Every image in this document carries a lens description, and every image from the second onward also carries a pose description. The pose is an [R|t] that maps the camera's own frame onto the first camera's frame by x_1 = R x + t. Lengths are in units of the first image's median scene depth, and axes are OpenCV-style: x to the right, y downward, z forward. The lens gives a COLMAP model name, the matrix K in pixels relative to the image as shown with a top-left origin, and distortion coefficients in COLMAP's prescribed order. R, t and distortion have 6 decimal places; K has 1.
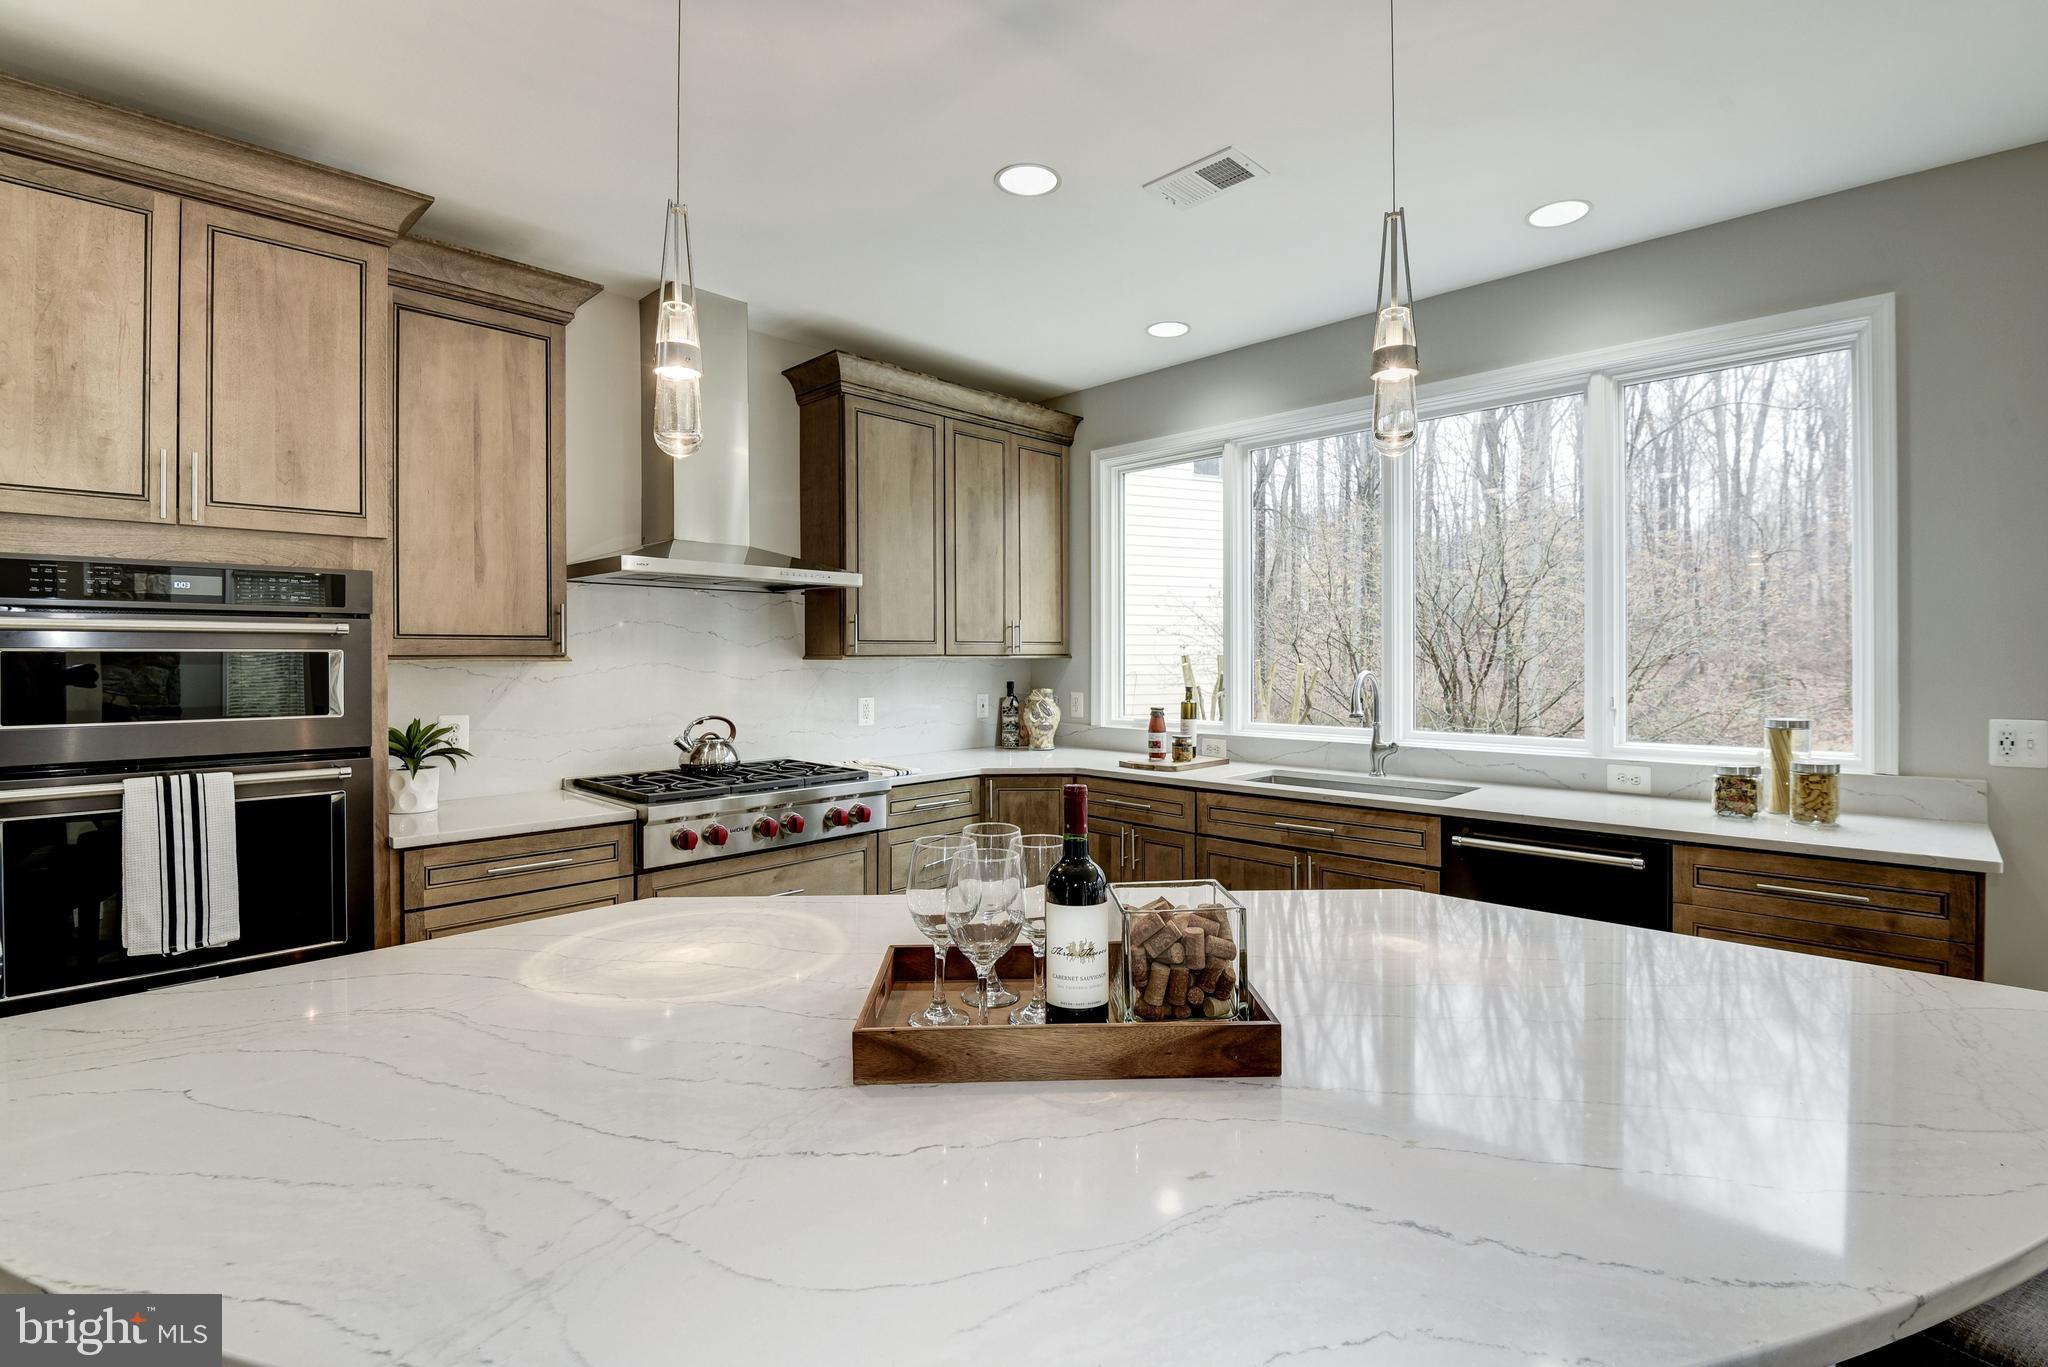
lens RADIAL K [[942.2, 0, 1034.0], [0, 942.2, 665.5], [0, 0, 1]] dist [-0.004160, -0.012291]
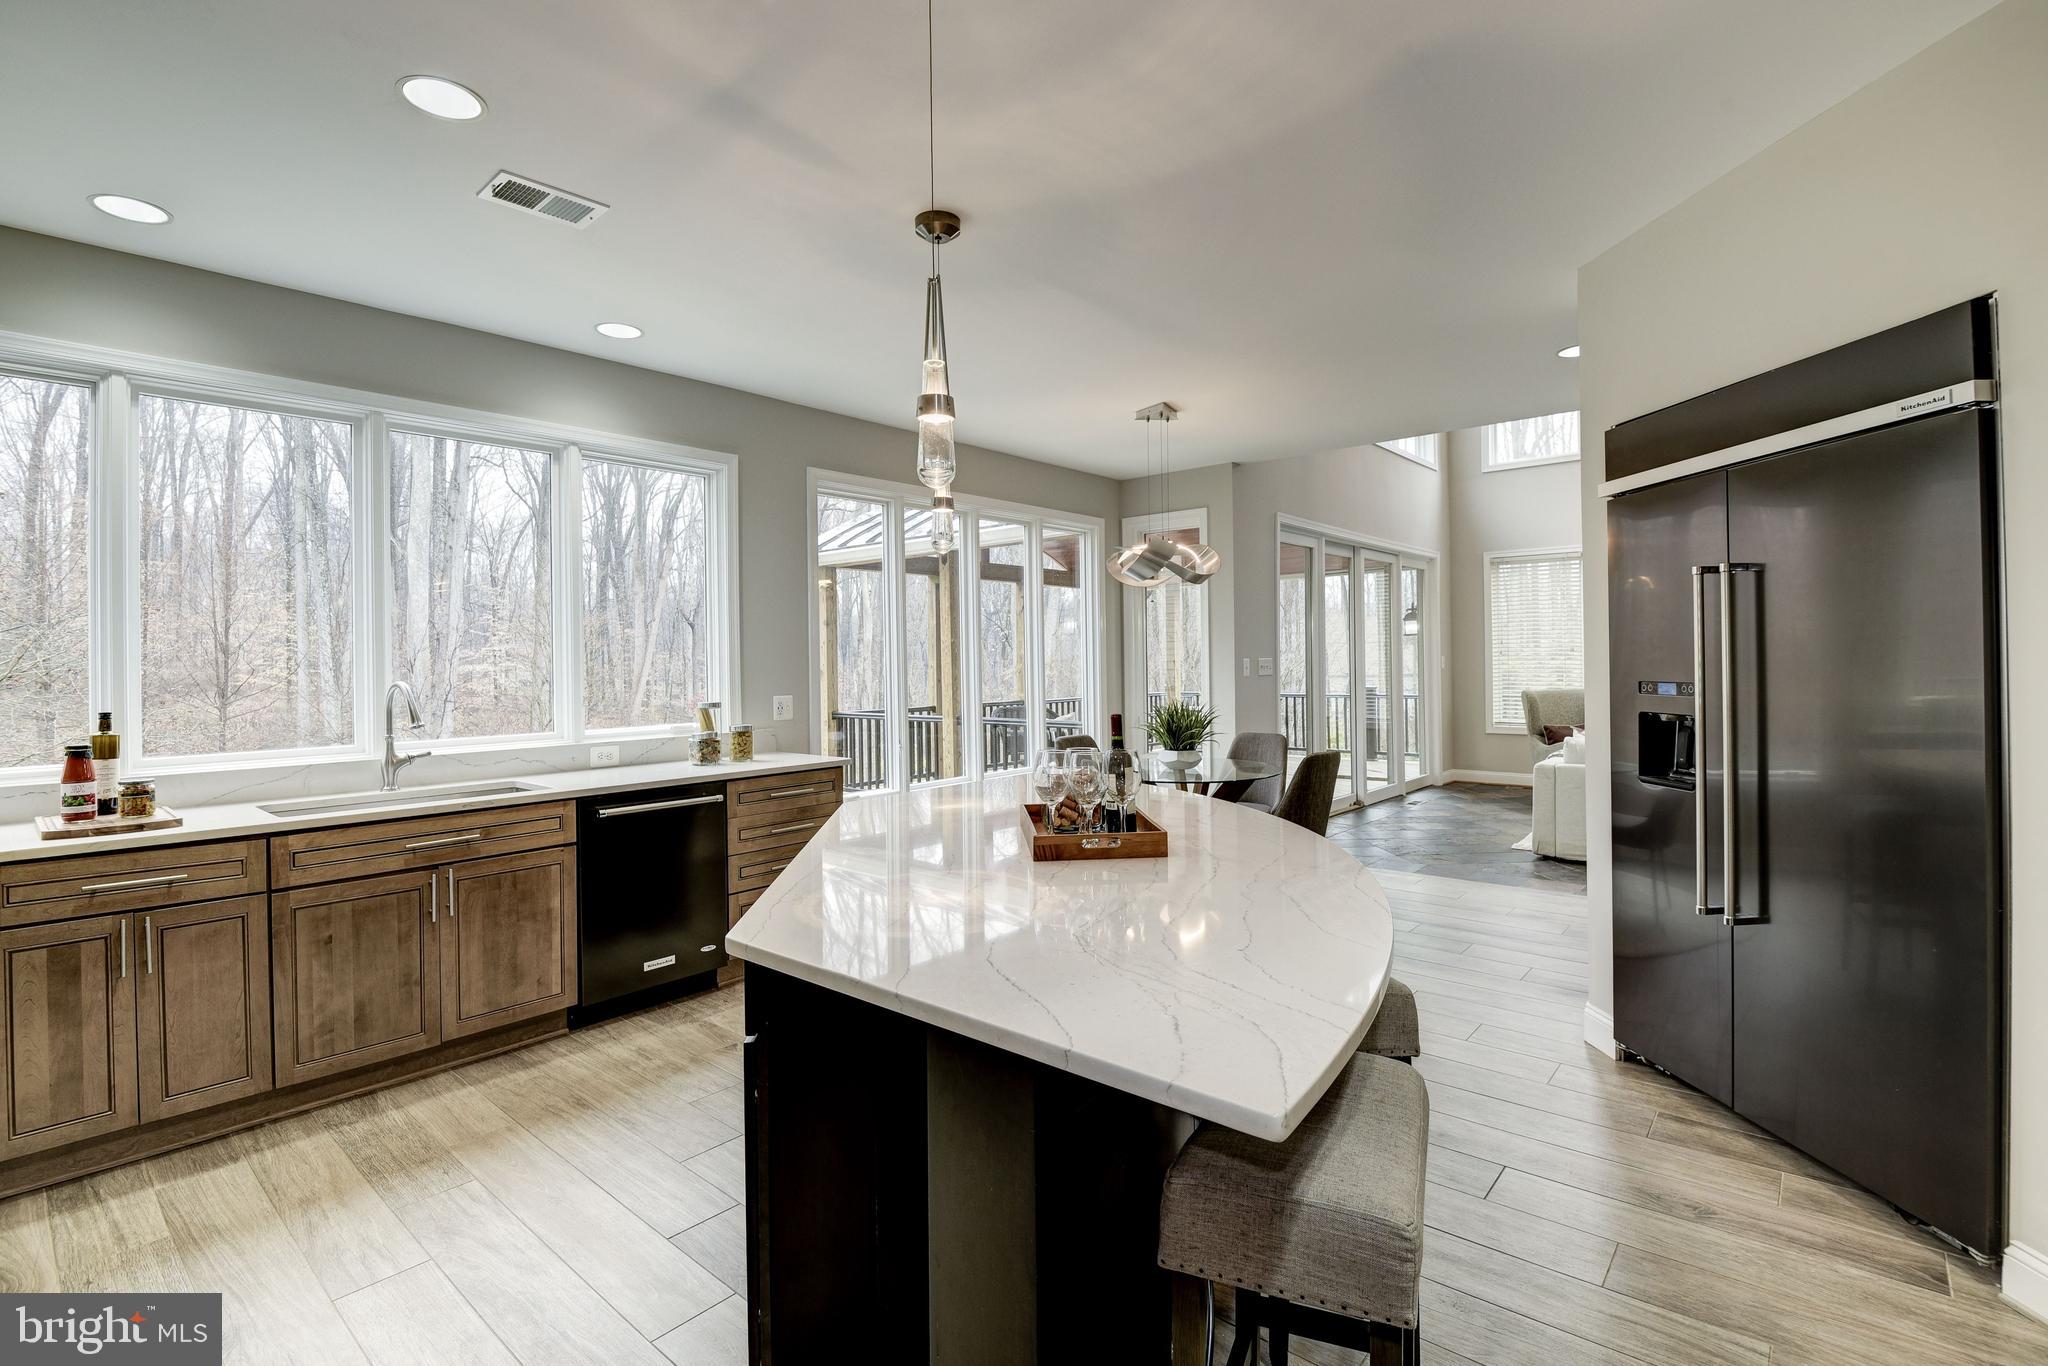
lens RADIAL K [[942.2, 0, 1062.9], [0, 942.2, 661.2], [0, 0, 1]] dist [-0.004160, -0.012291]
pose [[-0.077620, 0.002625, 0.996980, -0.719890], [0.022873, 0.999738, -0.000852, 0.001339], [-0.996721, 0.022737, -0.077660, 0.427289]]
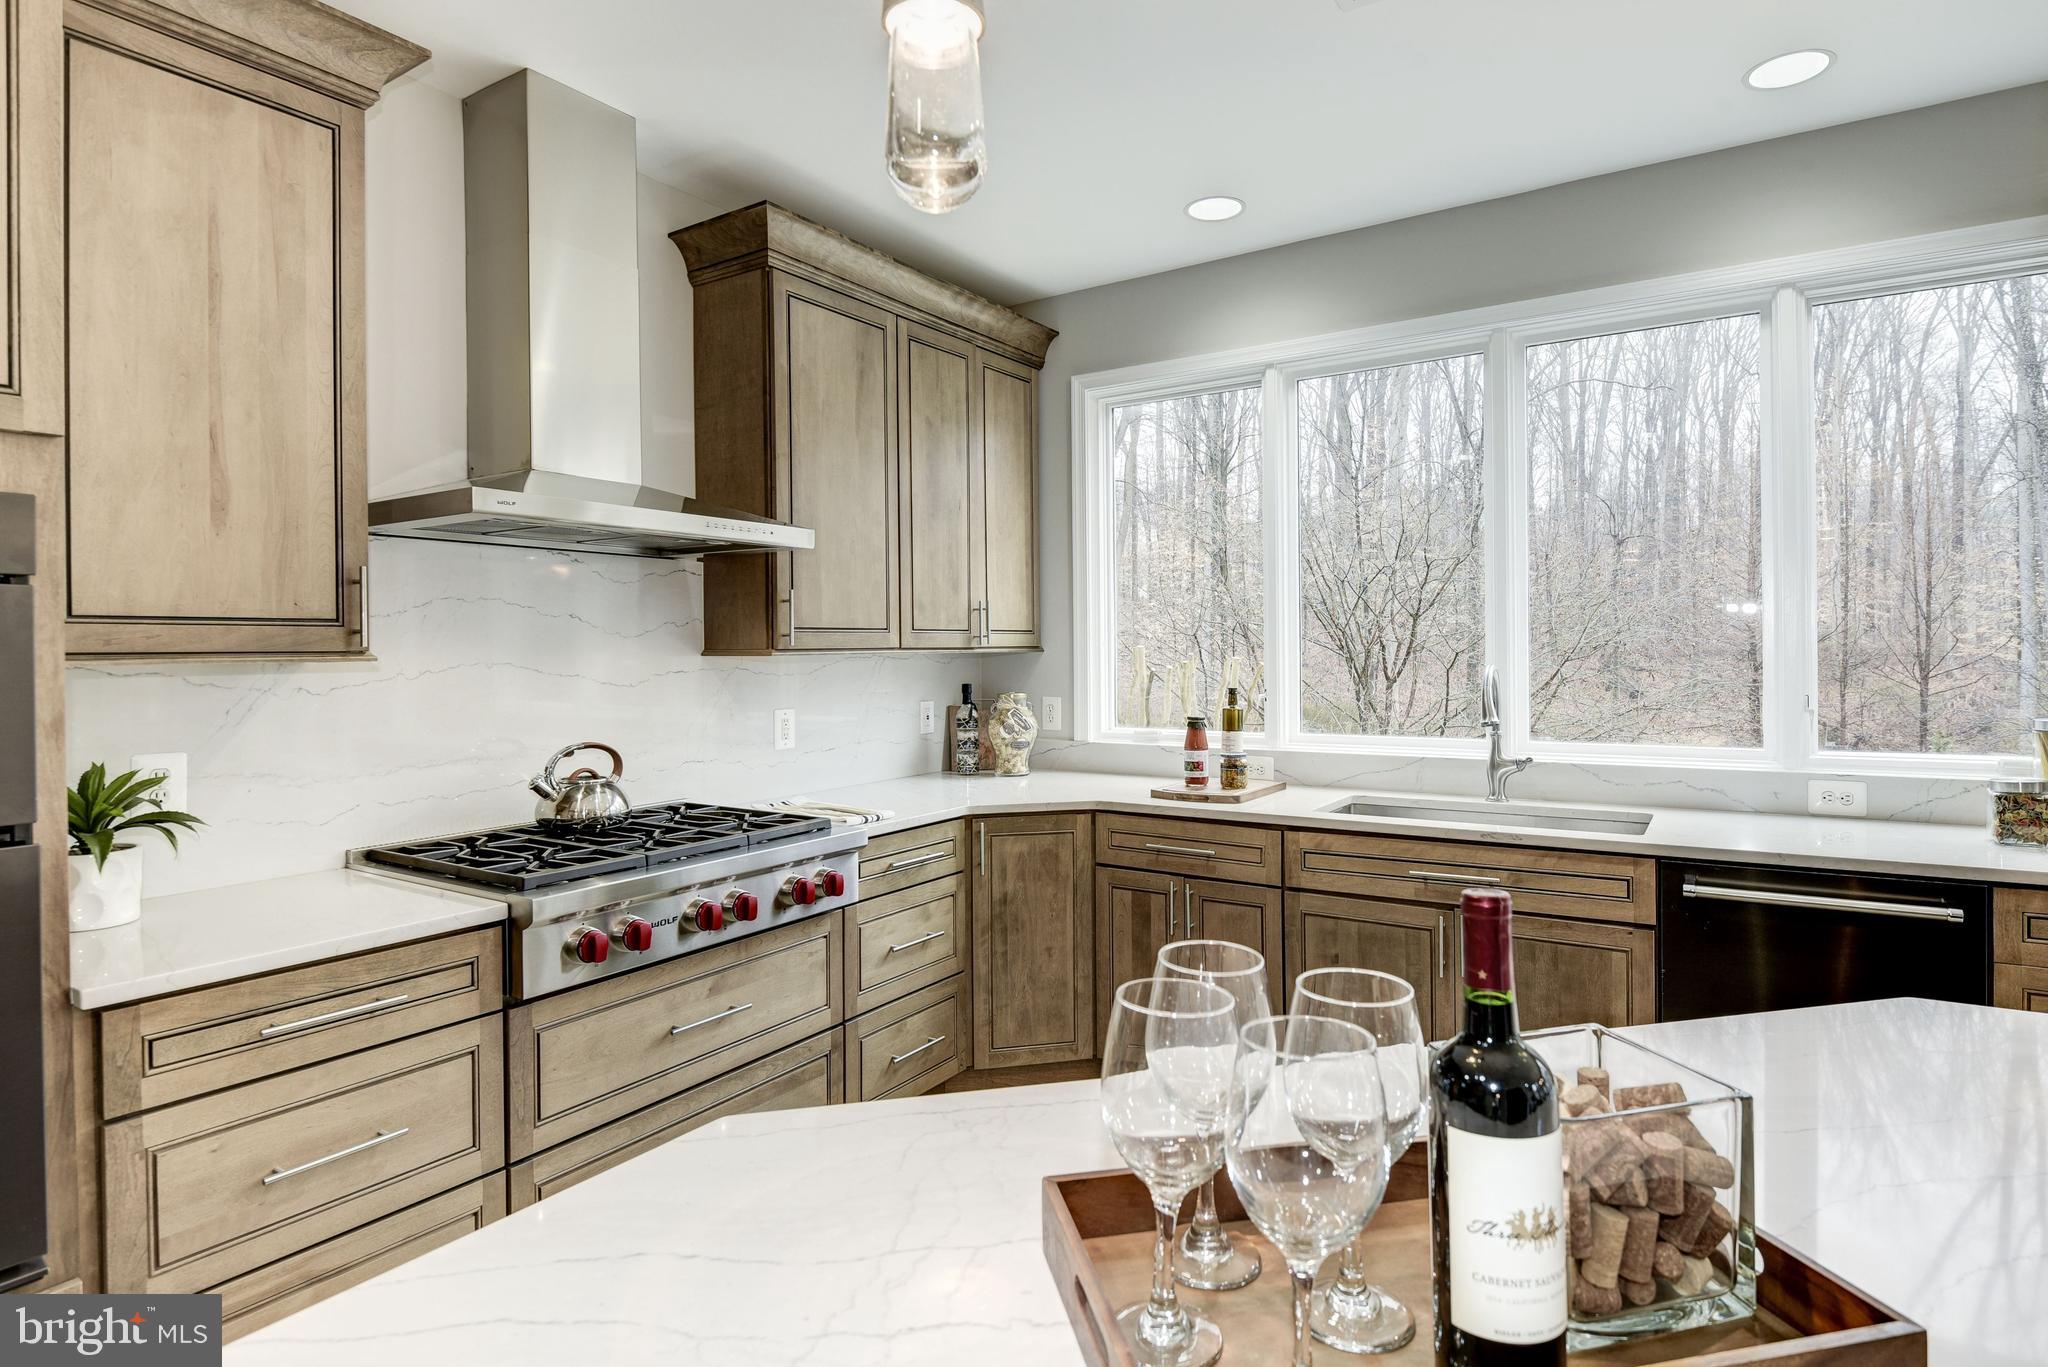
lens RADIAL K [[1090.5, 0, 1029.3], [0, 1090.5, 659.4], [0, 0, 1]] dist [-0.007942, -0.007045]
pose [[0.982039, -0.008229, 0.188497, -0.198848], [0.008580, 0.999963, -0.001049, -0.001085], [-0.188481, 0.002647, 0.982073, 0.217493]]
